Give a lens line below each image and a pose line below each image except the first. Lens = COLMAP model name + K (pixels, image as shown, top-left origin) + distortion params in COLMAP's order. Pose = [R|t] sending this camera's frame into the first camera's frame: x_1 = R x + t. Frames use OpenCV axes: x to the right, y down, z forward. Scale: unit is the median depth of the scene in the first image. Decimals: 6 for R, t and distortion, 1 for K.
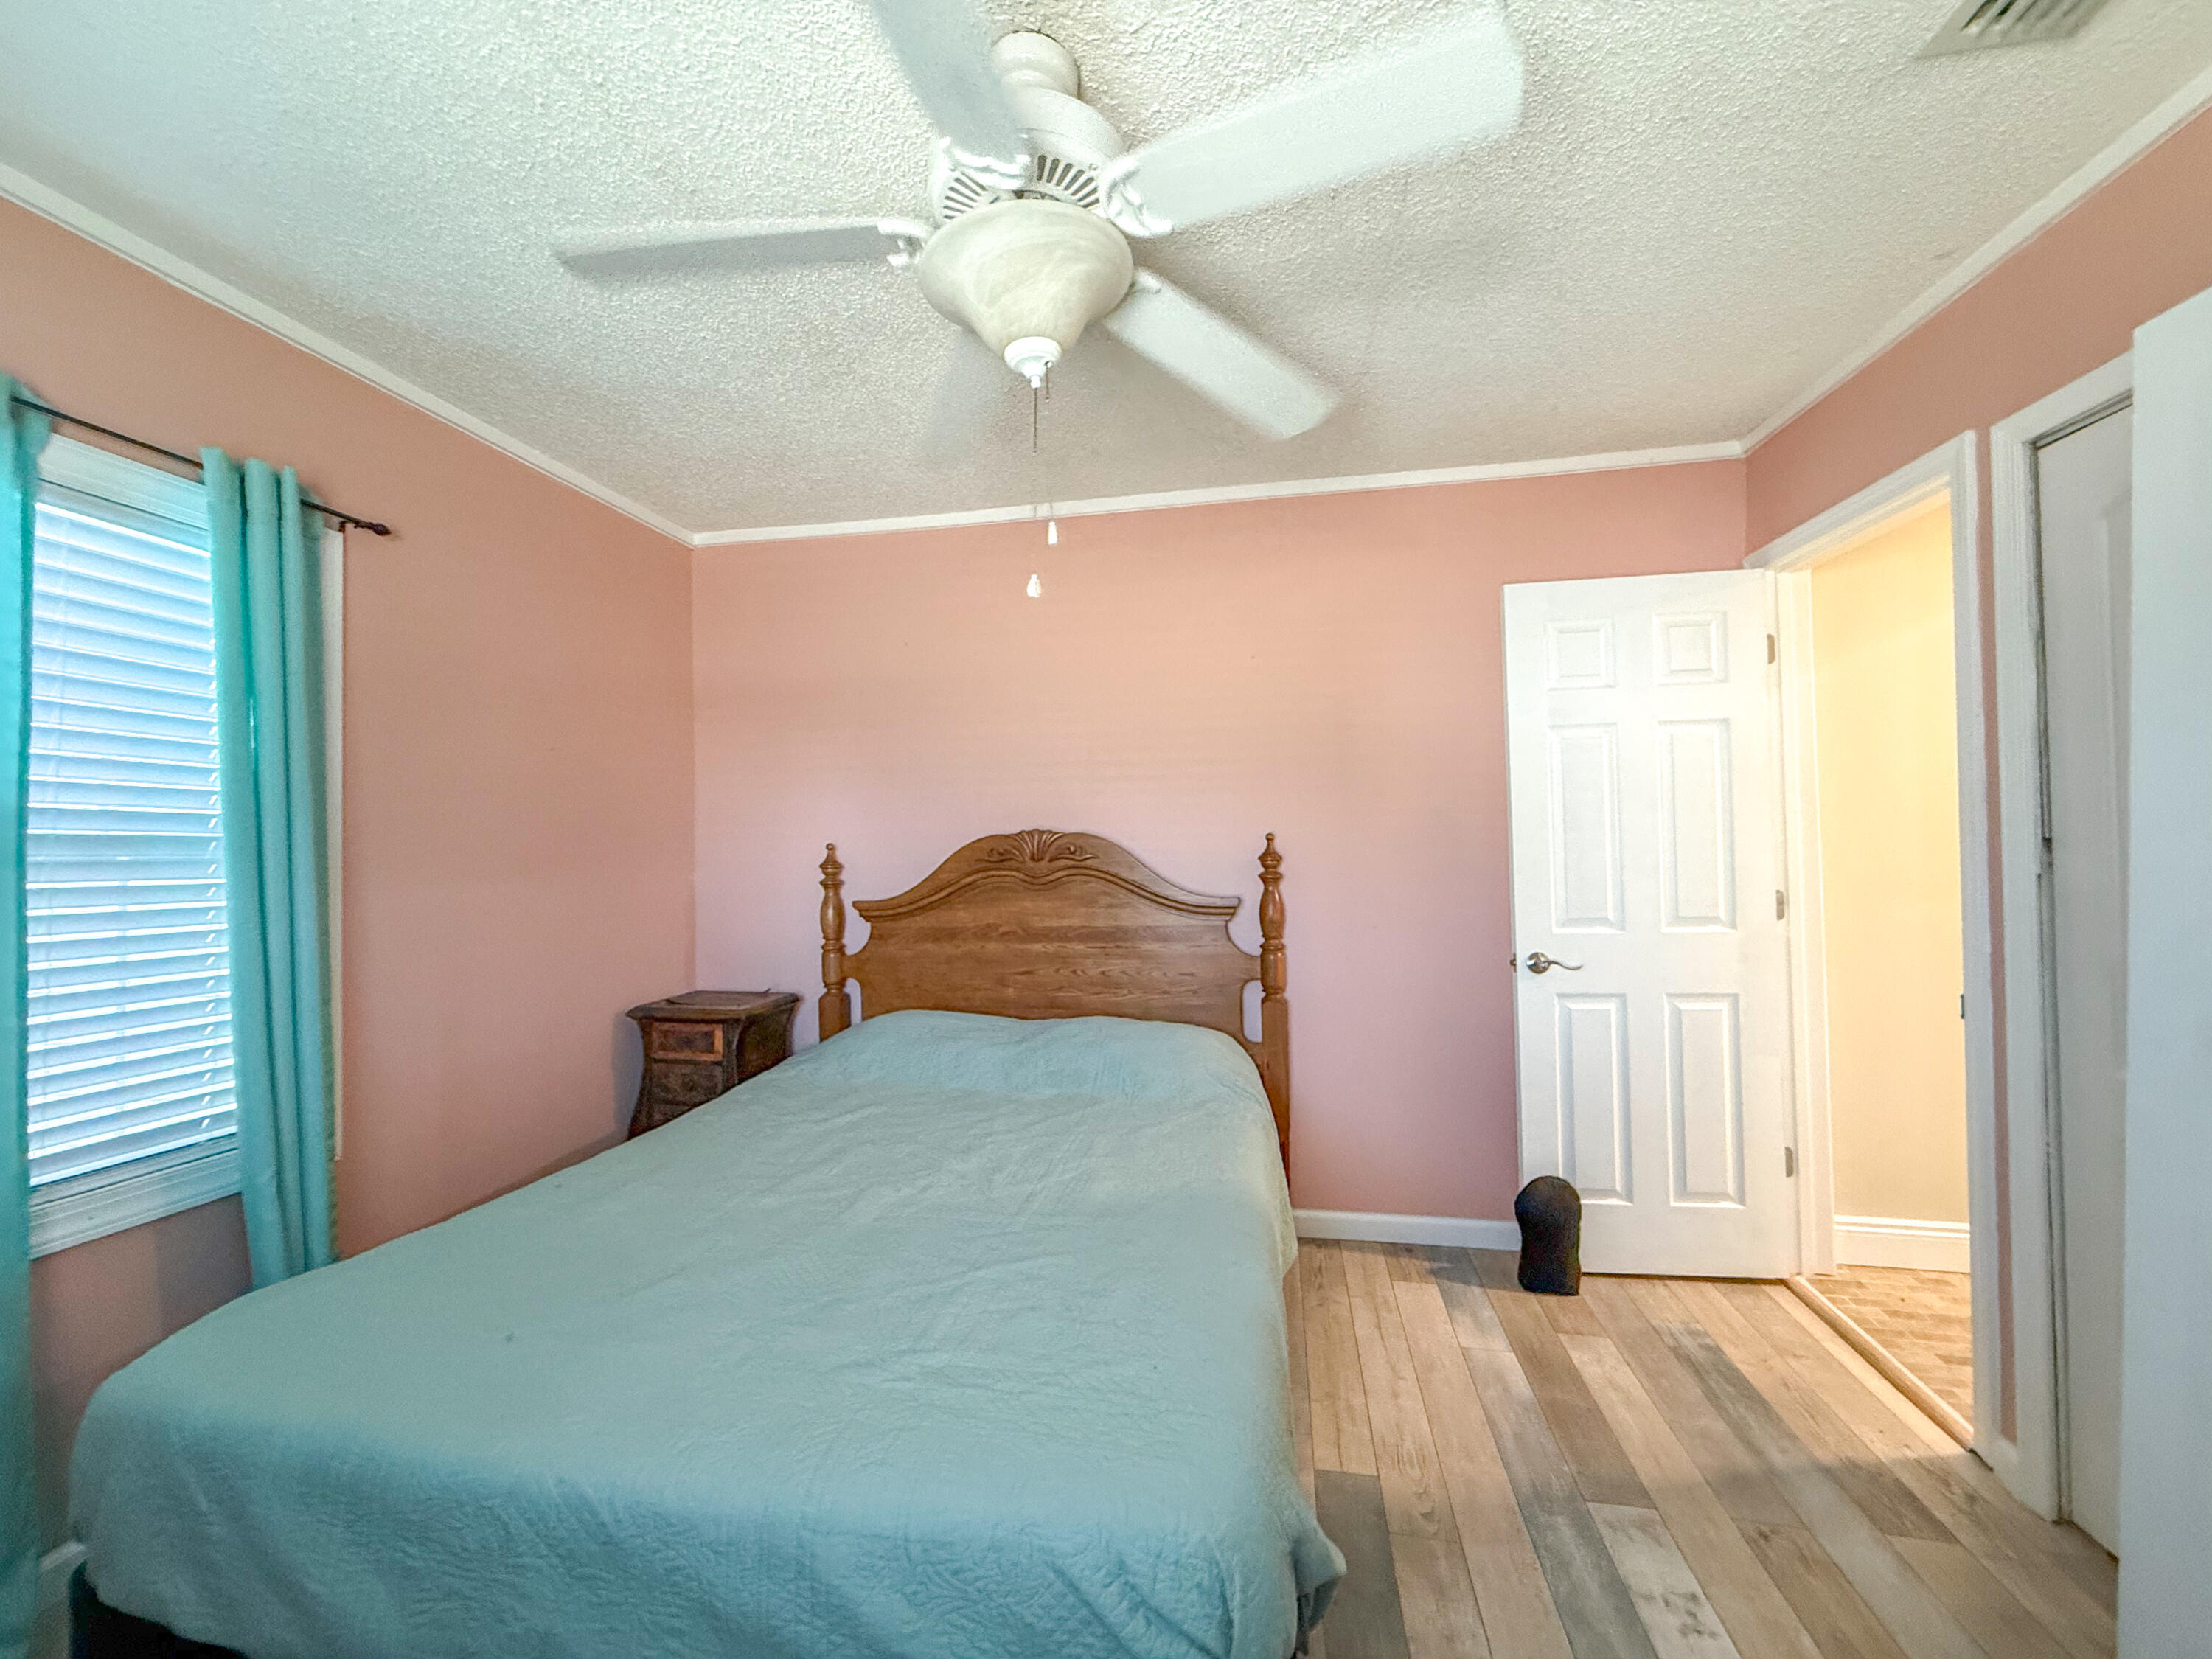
lens RADIAL K [[877.6, 0, 1102.0], [0, 877.6, 831.1], [0, 0, 1]] dist [-0.002636, 0.000444]
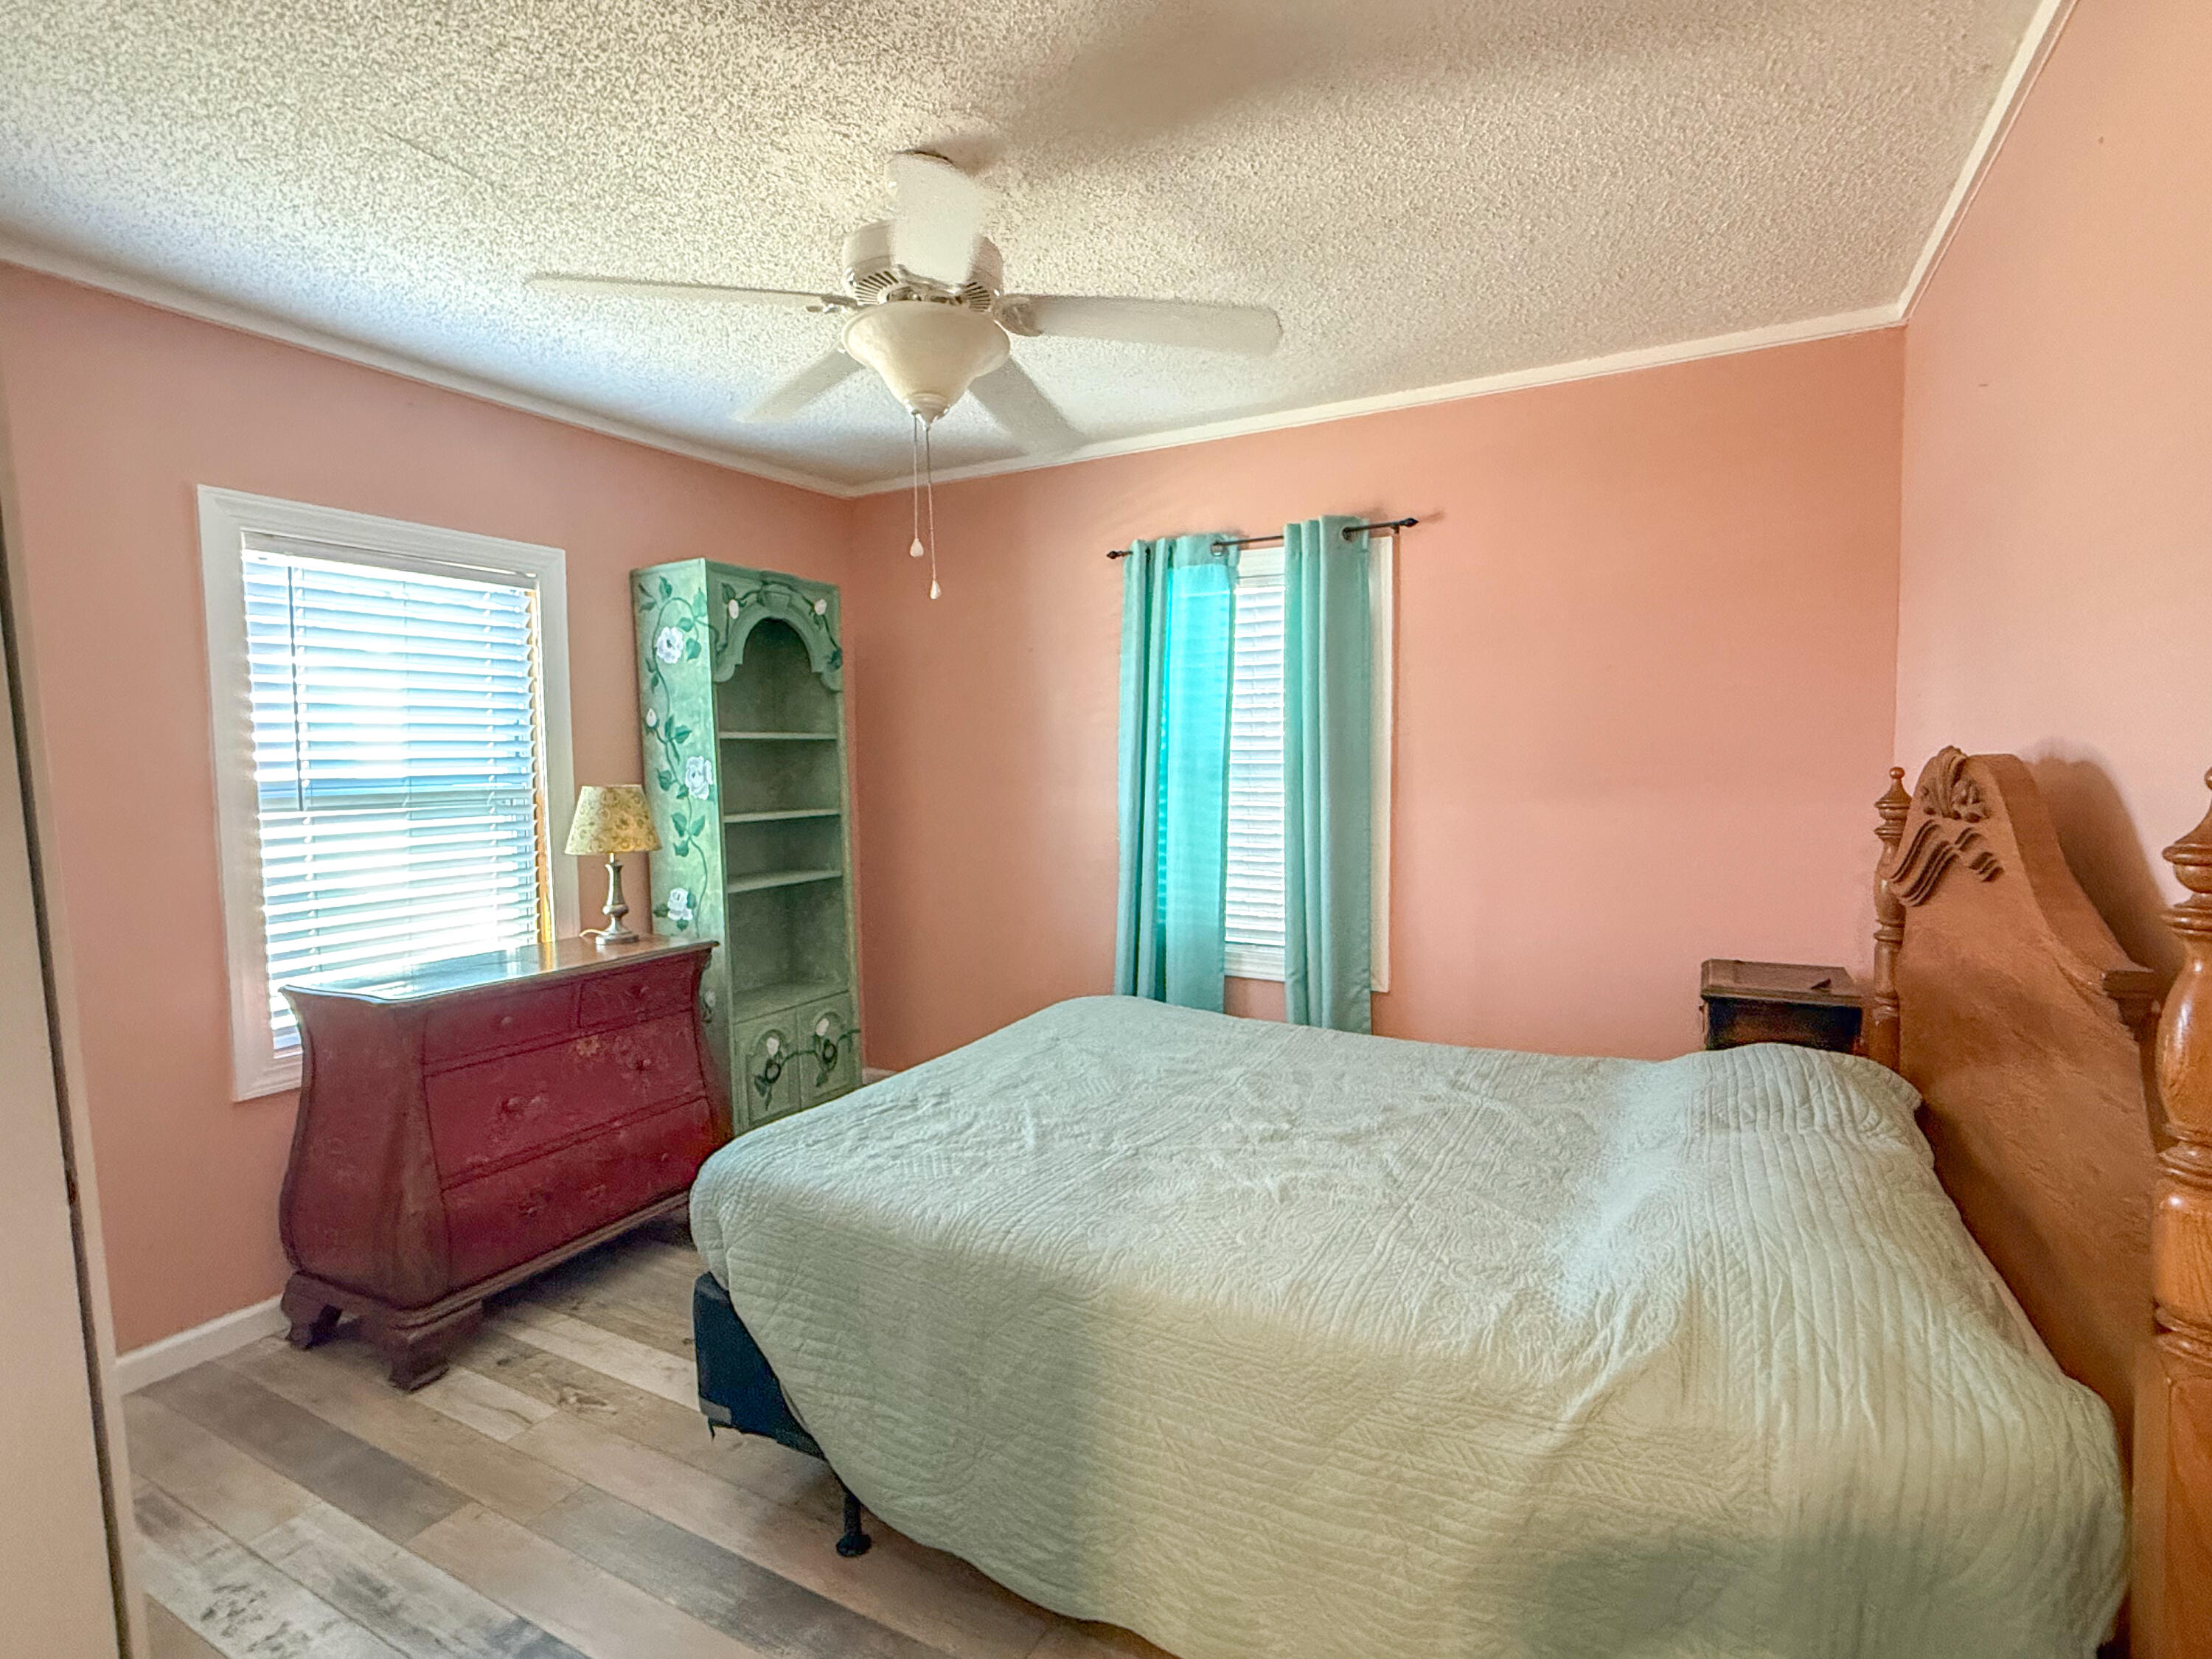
lens RADIAL K [[1035.0, 0, 1110.1], [0, 1035.0, 832.0], [0, 0, 1]] dist [-0.013447, 0.004708]
pose [[-0.306183, 0.082310, -0.948408, 0.779785], [0.031605, 0.996585, 0.076288, -0.018610], [0.951448, -0.006617, -0.307739, 1.018338]]
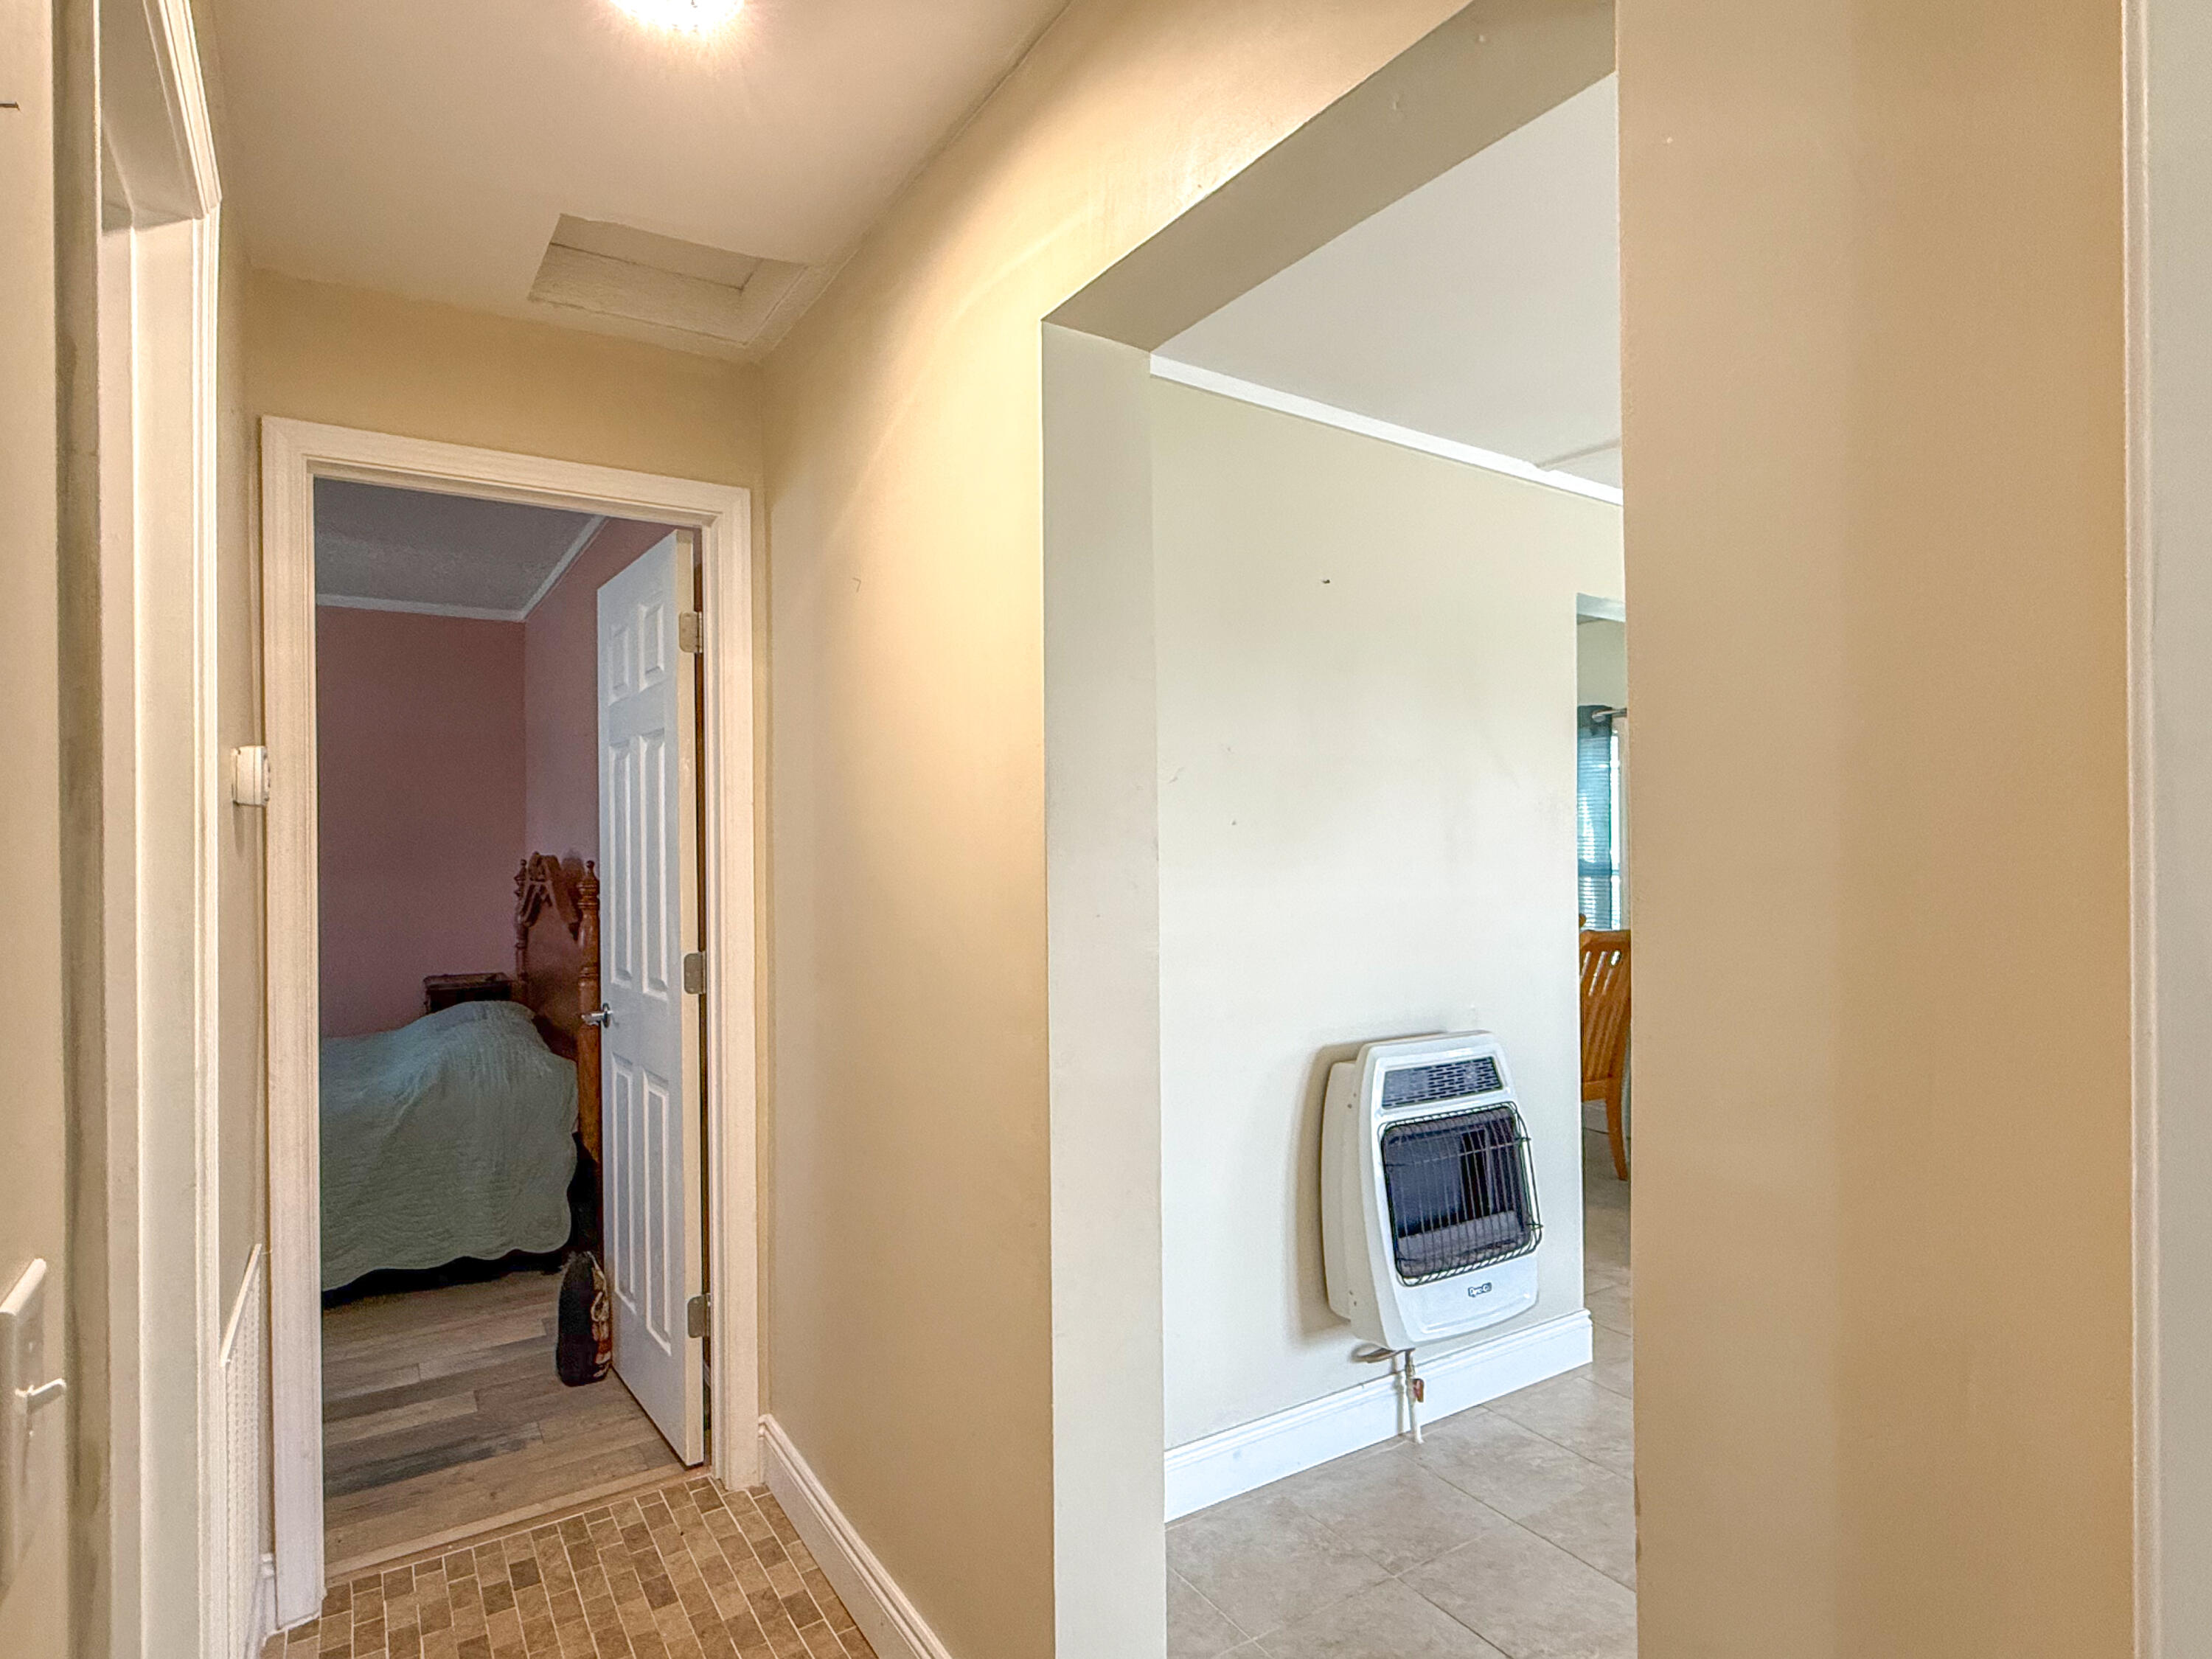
lens RADIAL K [[1188.3, 0, 1098.1], [0, 1188.3, 840.4], [0, 0, 1]] dist [-0.002928, 0.000071]
pose [[0.689848, 0.012291, -0.723850, 2.068009], [-0.001630, 0.999880, 0.015424, -0.057598], [0.723952, -0.009460, 0.689785, 0.646052]]
